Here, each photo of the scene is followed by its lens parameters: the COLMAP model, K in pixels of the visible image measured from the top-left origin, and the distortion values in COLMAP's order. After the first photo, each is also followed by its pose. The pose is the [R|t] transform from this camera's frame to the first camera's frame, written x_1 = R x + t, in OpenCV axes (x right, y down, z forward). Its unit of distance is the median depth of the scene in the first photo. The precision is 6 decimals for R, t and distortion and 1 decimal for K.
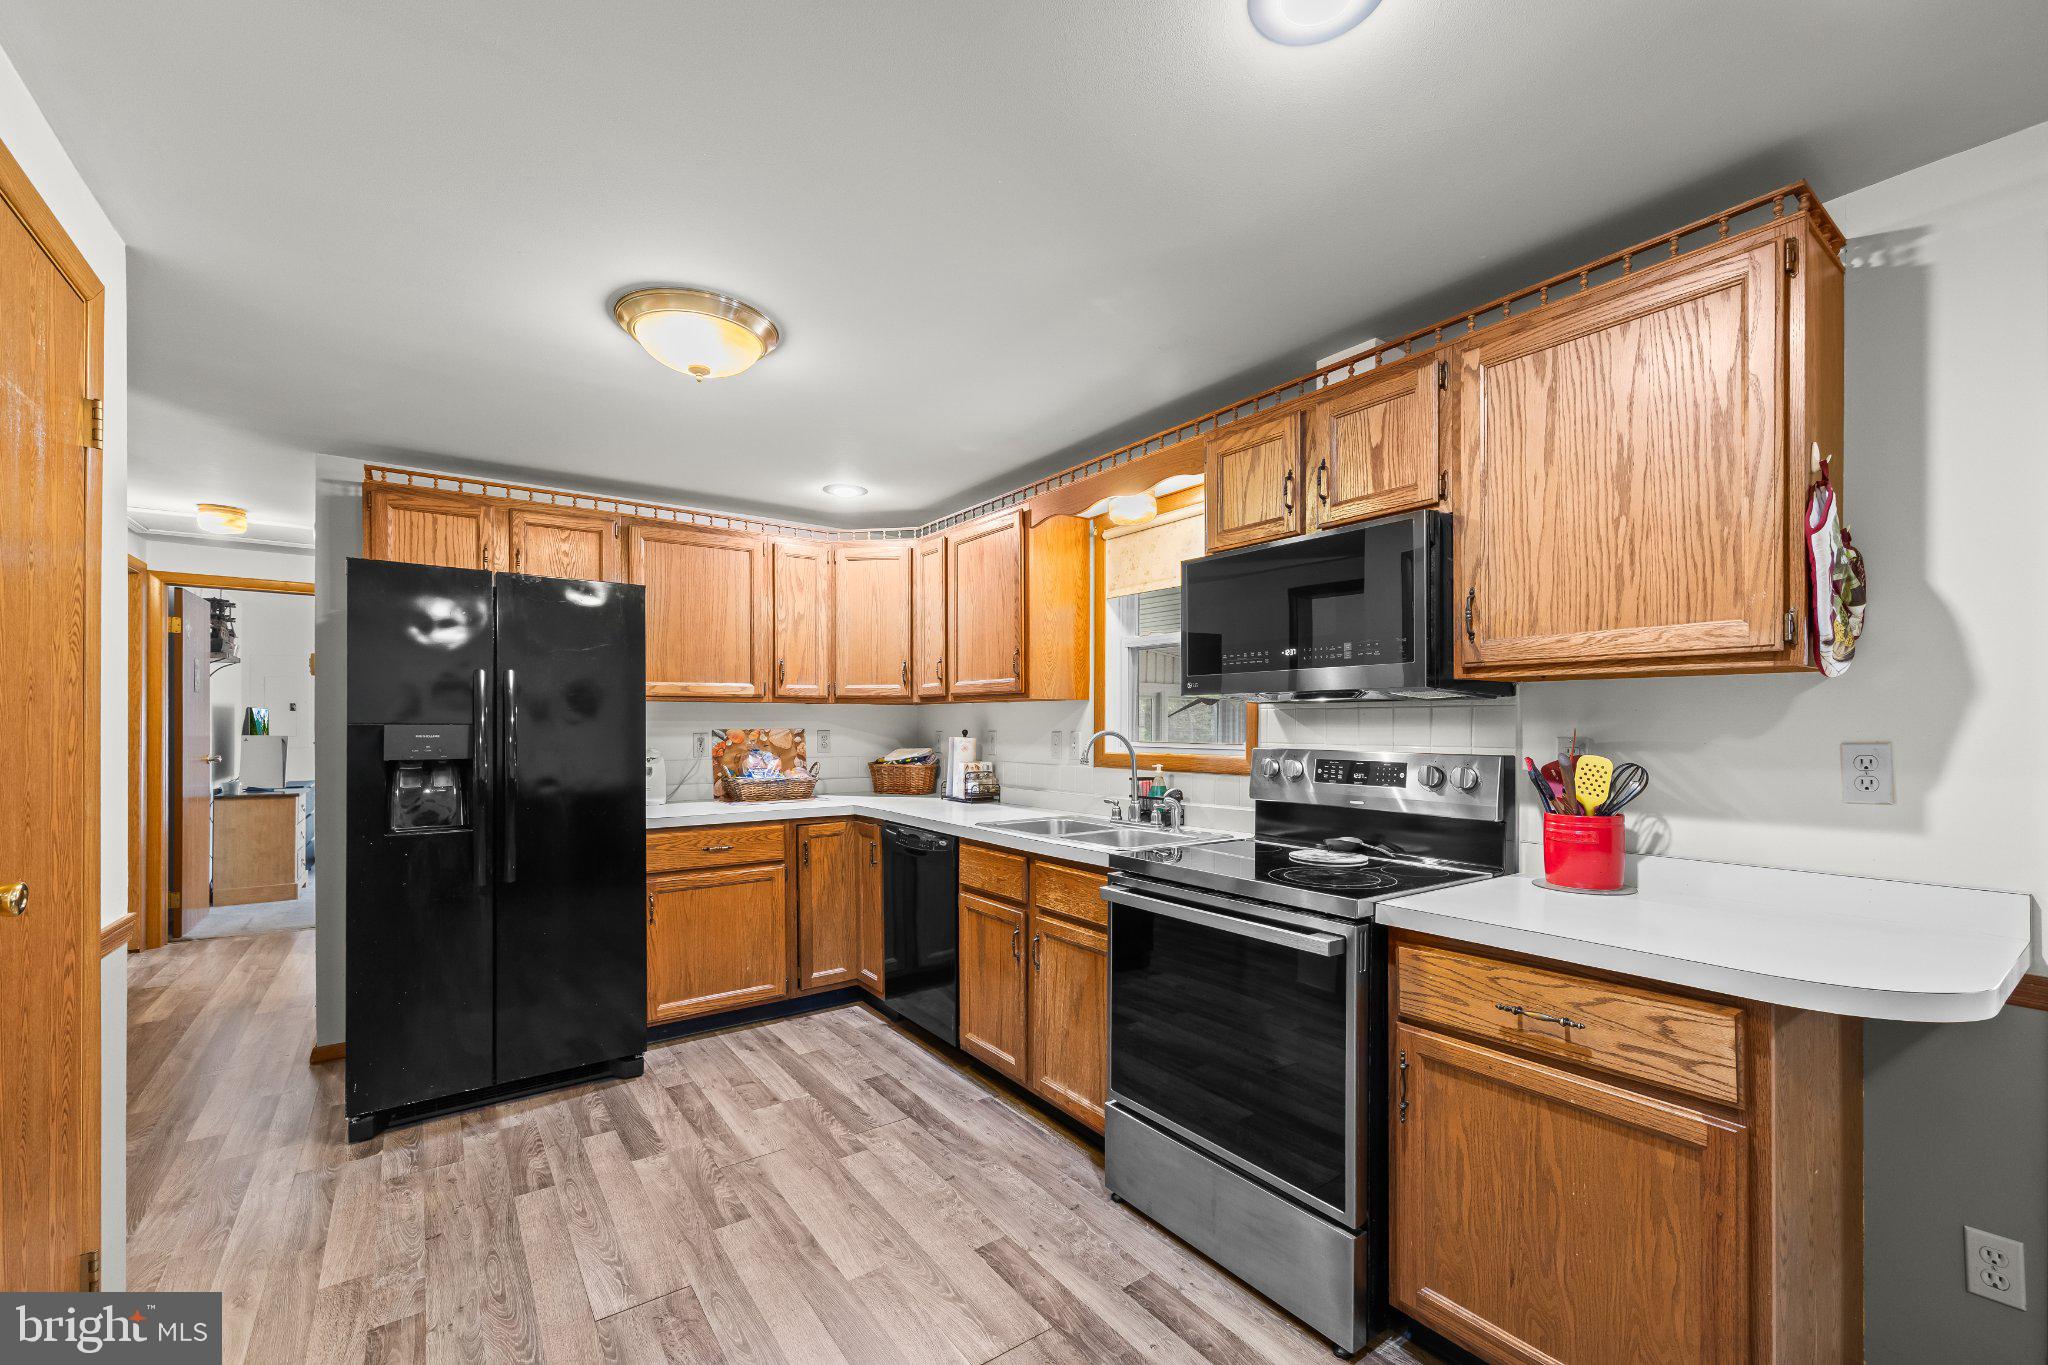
lens RADIAL K [[850.4, 0, 1043.4], [0, 850.4, 724.0], [0, 0, 1]] dist [0.000350, 0.000138]
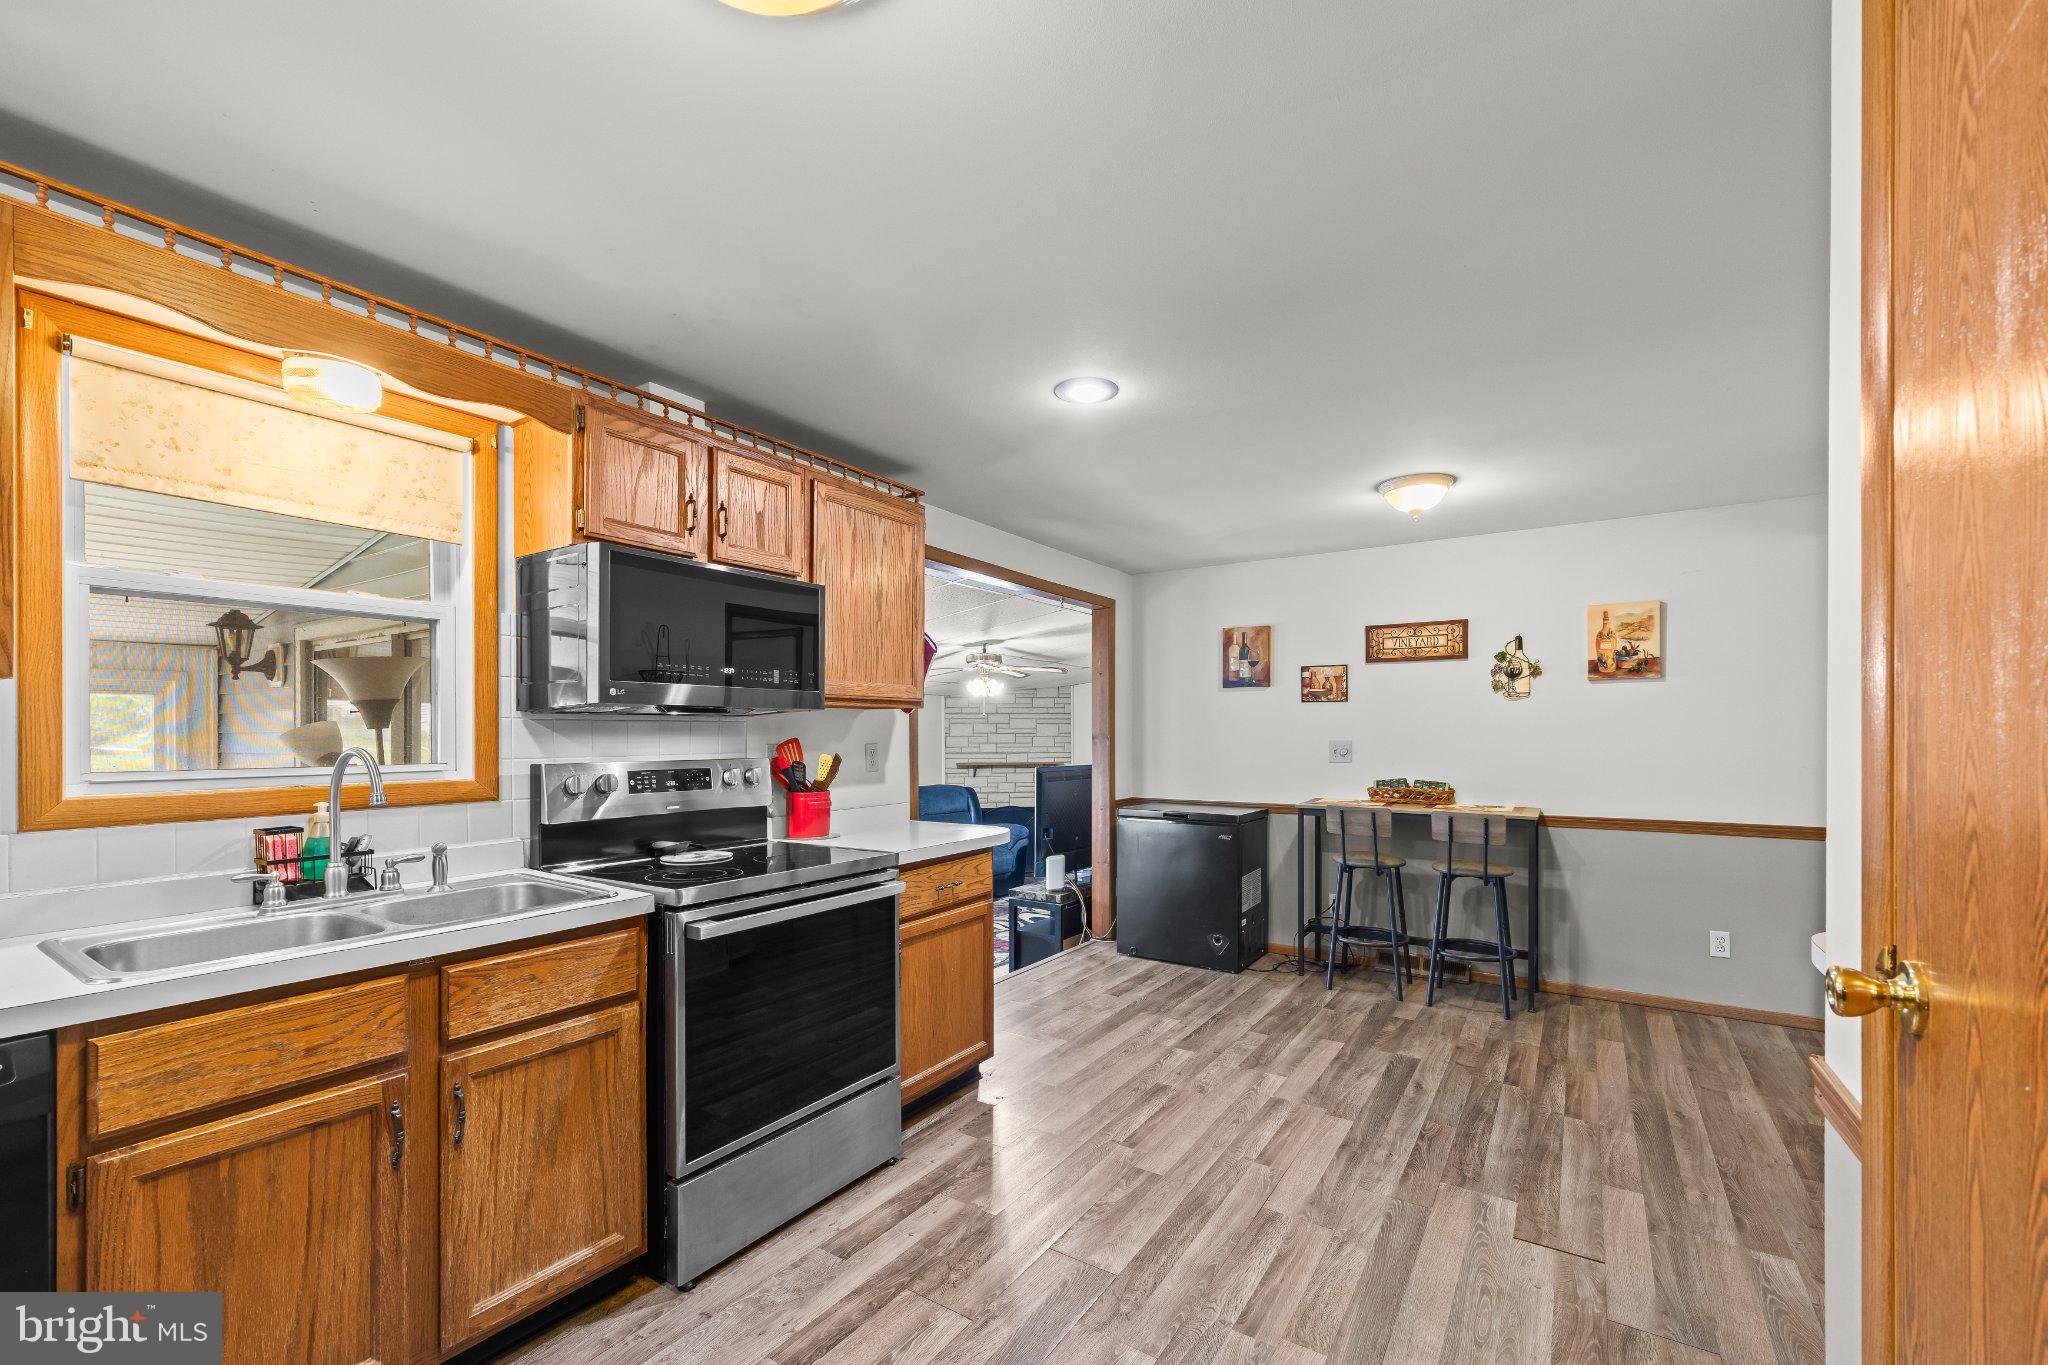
lens RADIAL K [[839.1, 0, 1048.6], [0, 839.1, 737.8], [0, 0, 1]] dist [0.000208, 0.000097]
pose [[-0.360118, -0.006155, 0.932886, -0.731819], [0.000299, 0.999977, 0.006713, -0.004148], [-0.932907, 0.002696, -0.360108, 0.842418]]
